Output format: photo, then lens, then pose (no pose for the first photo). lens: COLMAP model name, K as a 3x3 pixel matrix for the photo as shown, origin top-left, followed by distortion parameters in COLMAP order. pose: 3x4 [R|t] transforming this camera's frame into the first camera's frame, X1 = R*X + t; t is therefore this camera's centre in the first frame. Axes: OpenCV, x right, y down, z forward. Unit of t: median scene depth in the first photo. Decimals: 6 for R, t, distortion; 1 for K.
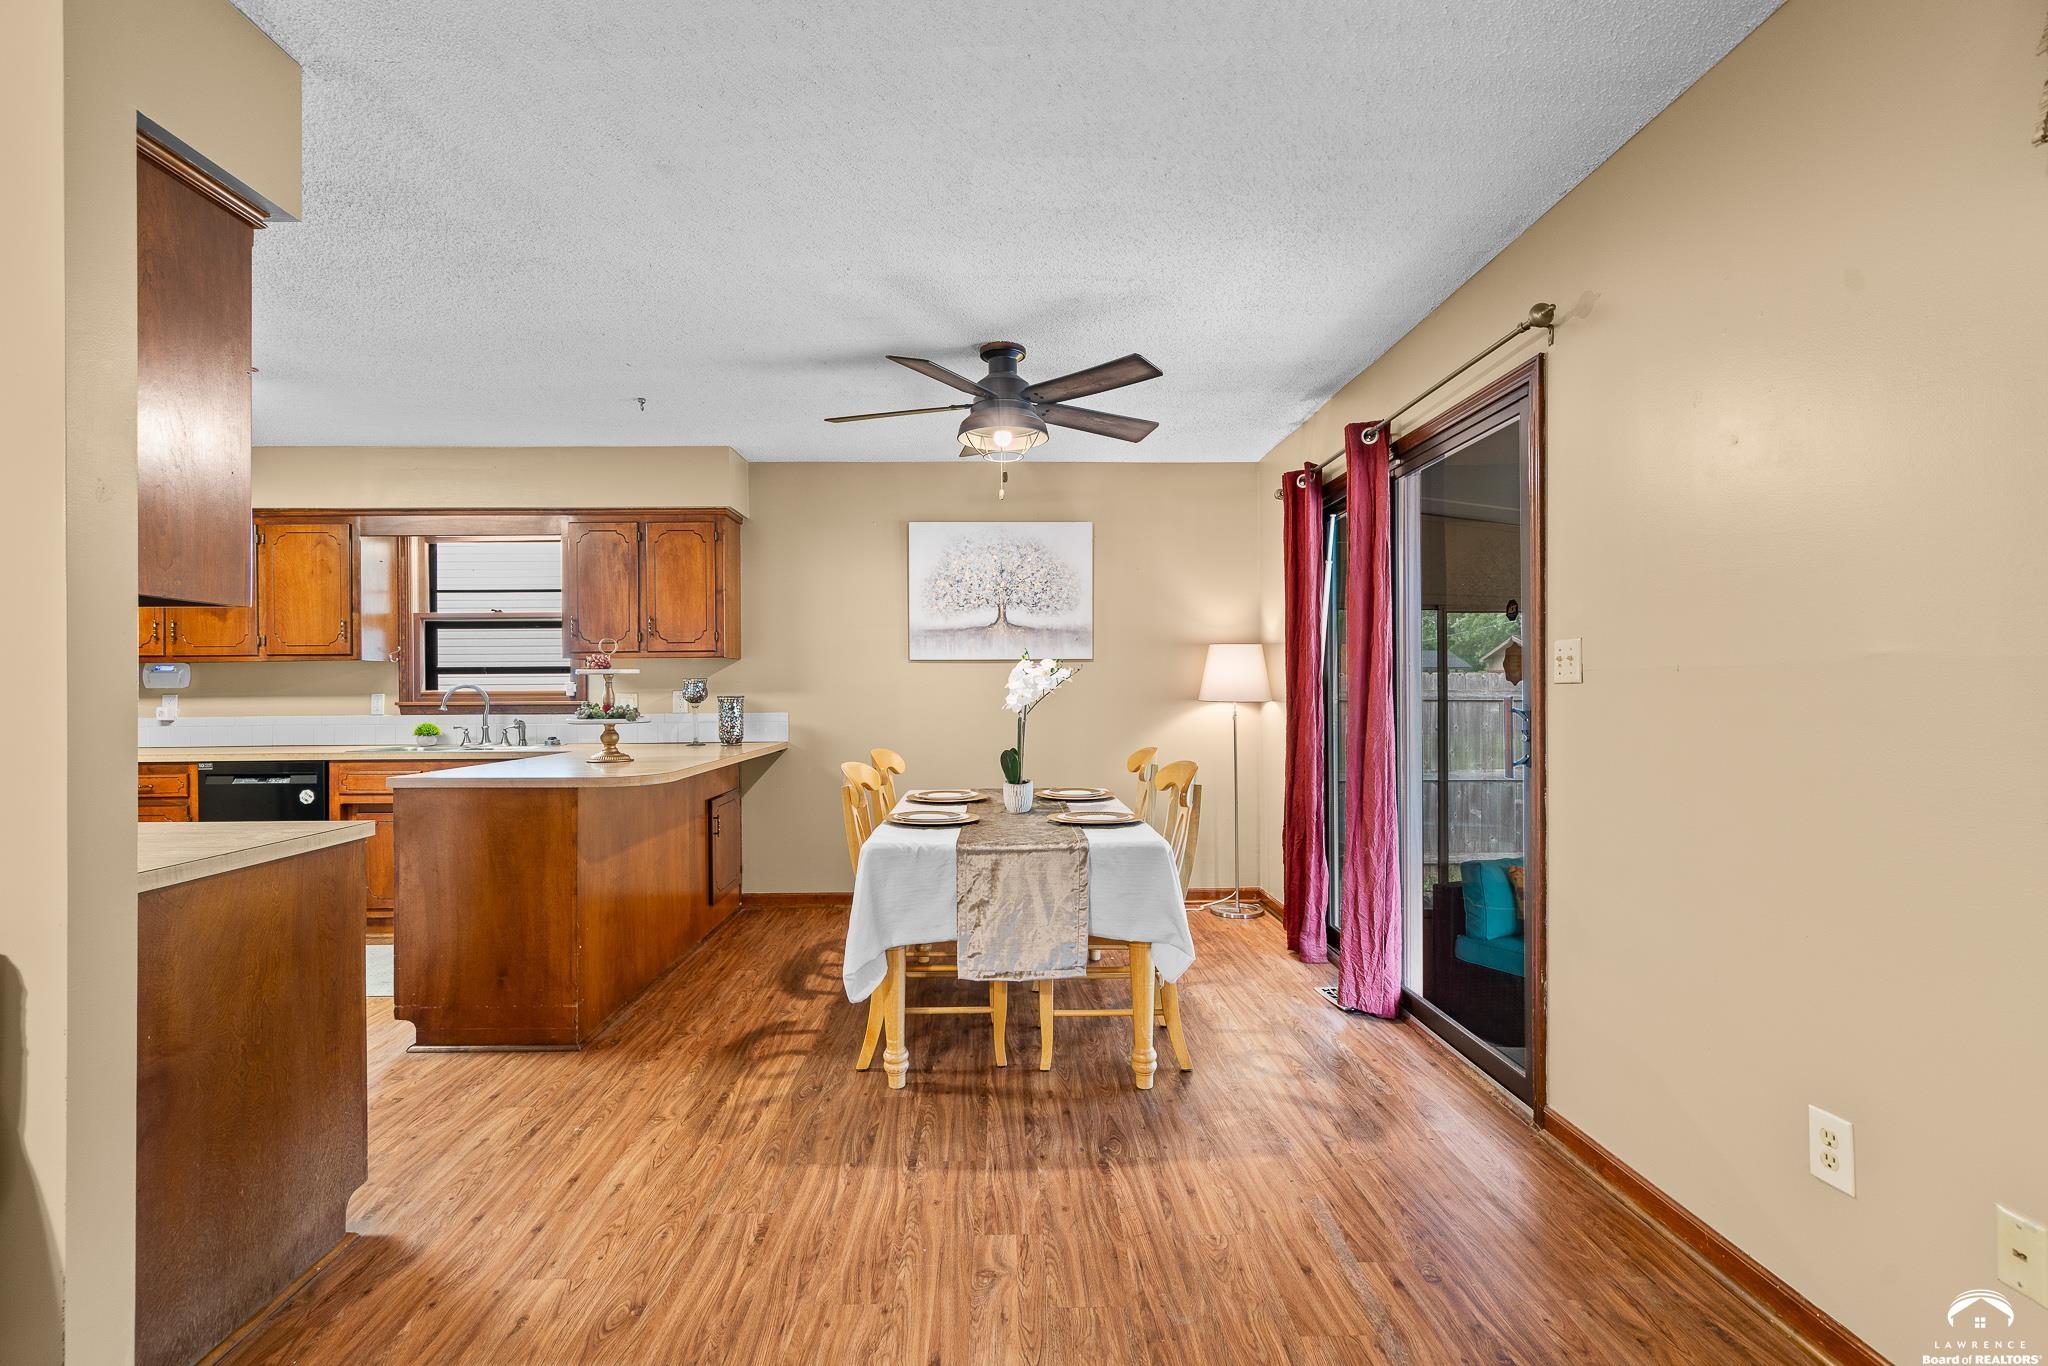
lens RADIAL K [[926.7, 0, 1007.2], [0, 926.7, 684.5], [0, 0, 1]] dist [-0.005486, 0.003894]
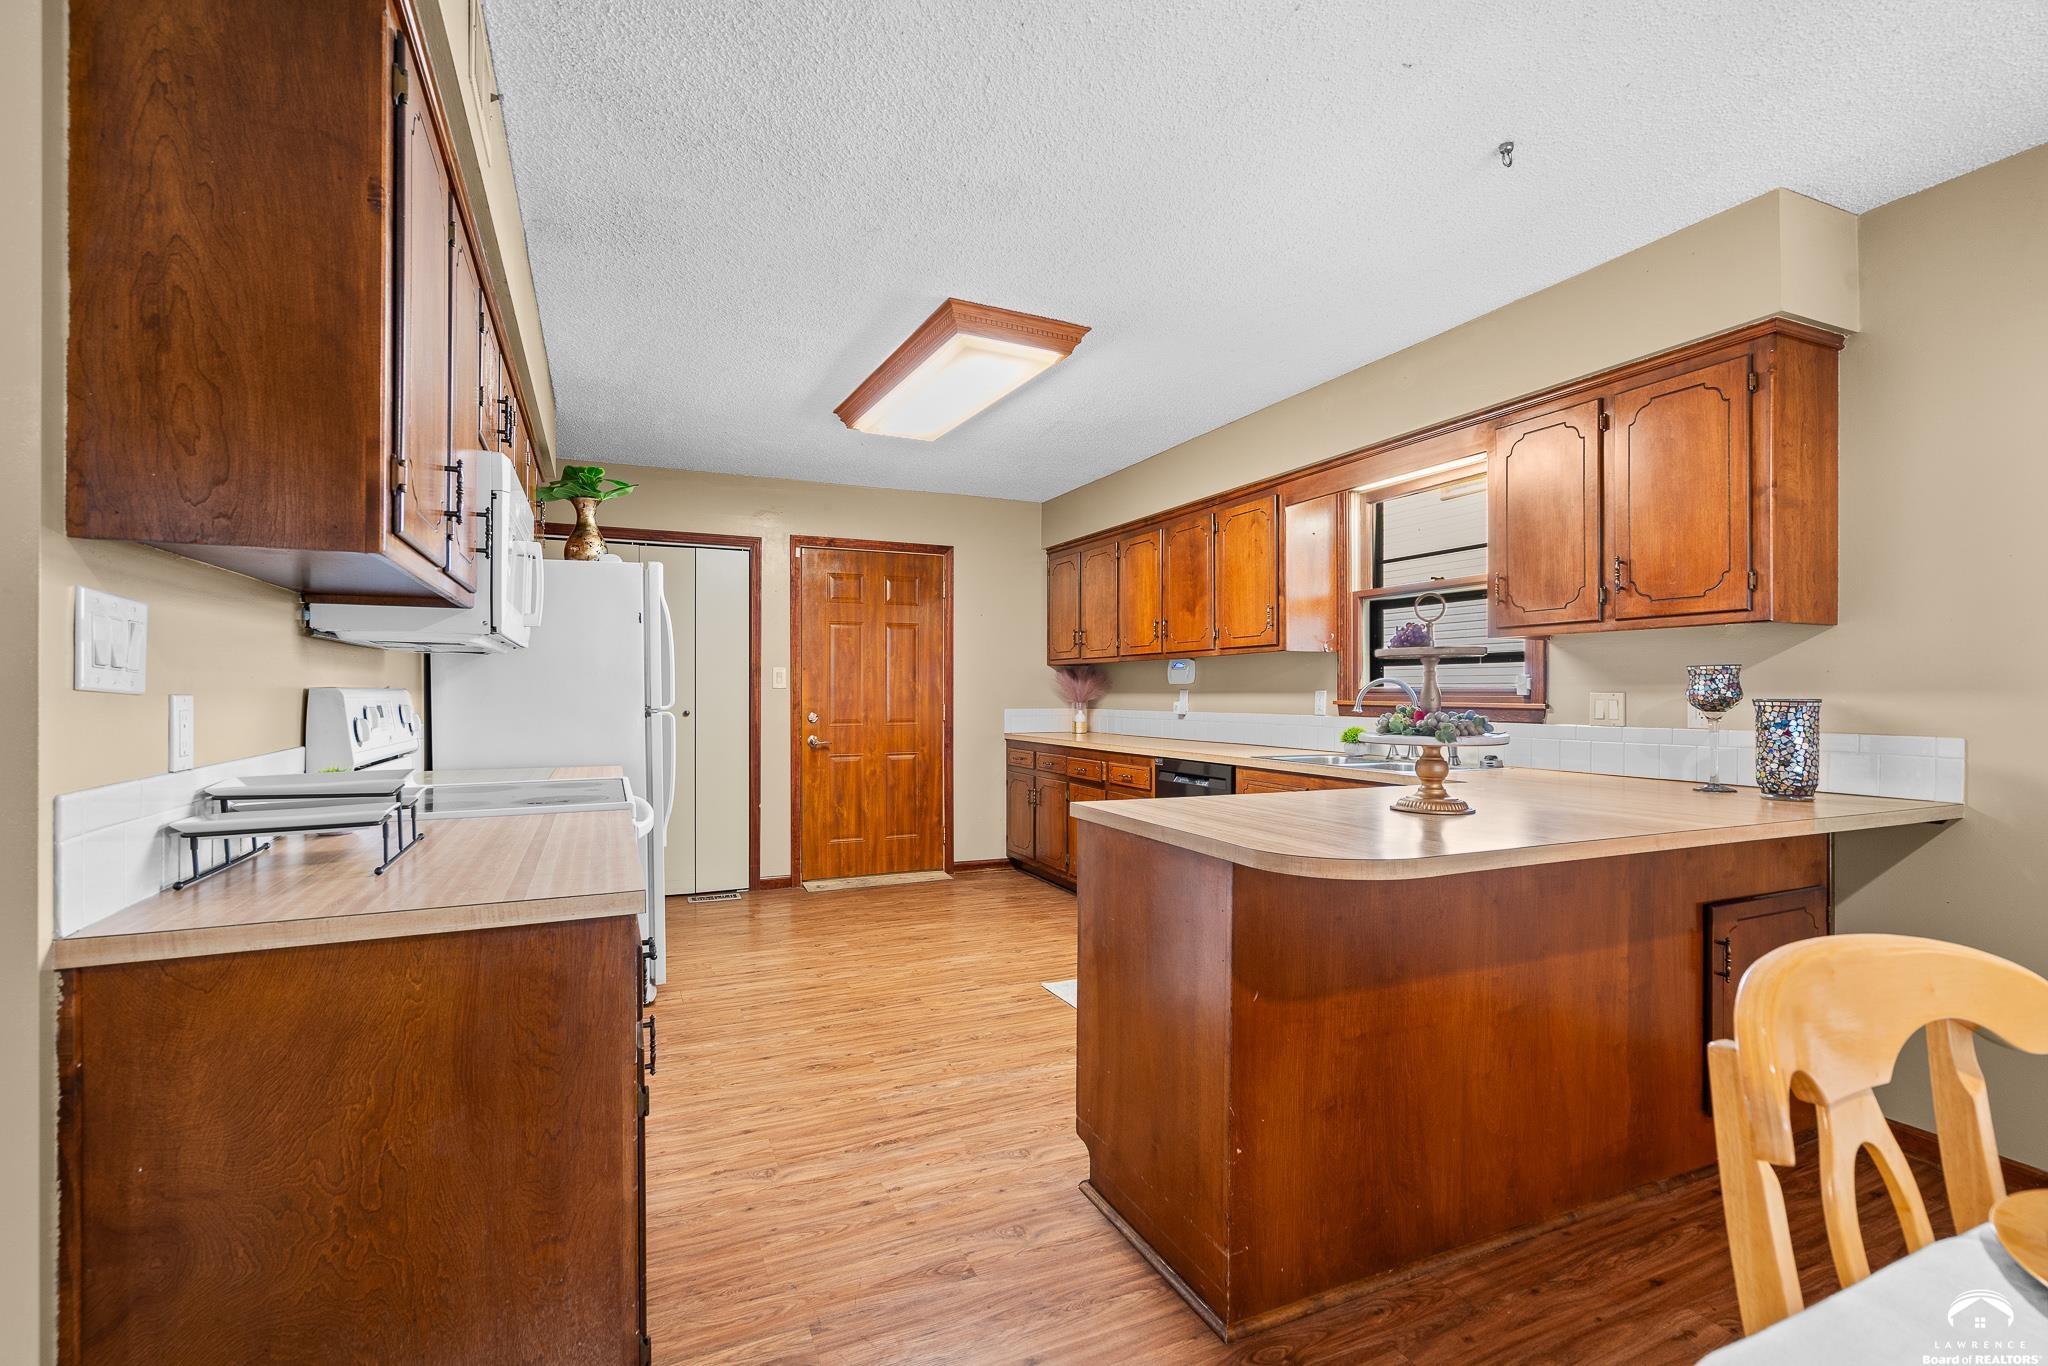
lens RADIAL K [[926.7, 0, 1018.8], [0, 926.7, 693.8], [0, 0, 1]] dist [-0.005486, 0.003894]
pose [[0.394722, 0.009476, -0.918752, -0.007608], [0.000643, 0.999944, 0.010590, 0.004450], [0.918800, -0.004770, 0.394694, 0.465151]]
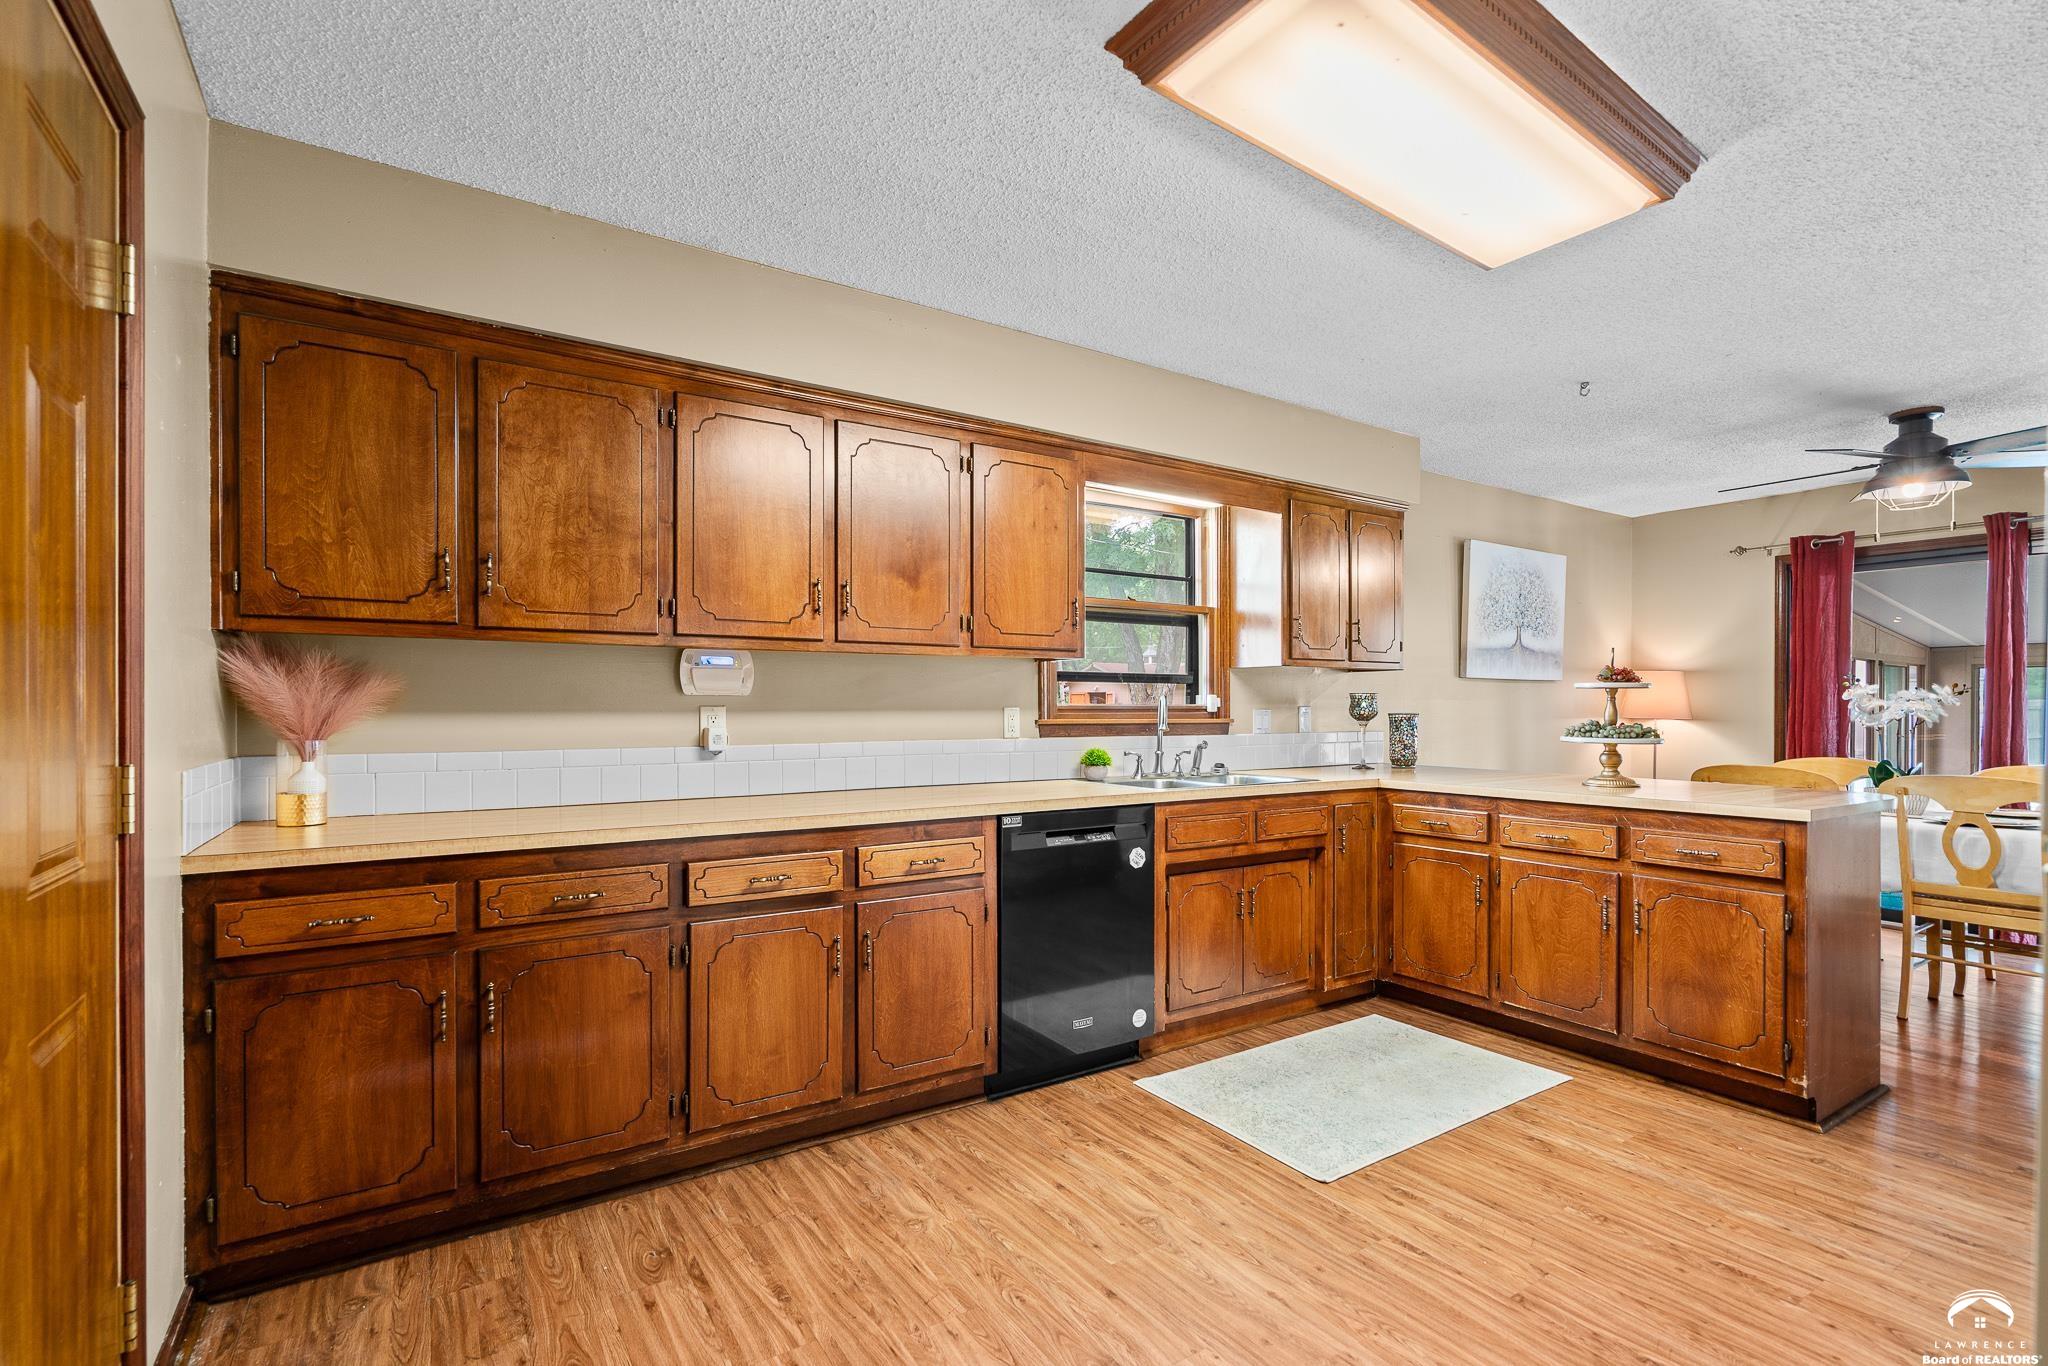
lens RADIAL K [[926.7, 0, 1010.6], [0, 926.7, 718.8], [0, 0, 1]] dist [-0.005486, 0.003894]
pose [[0.847779, 0.000858, 0.530349, -1.196531], [-0.008624, 0.999889, 0.012168, 0.011221], [-0.530280, -0.014889, 0.847692, 0.470270]]
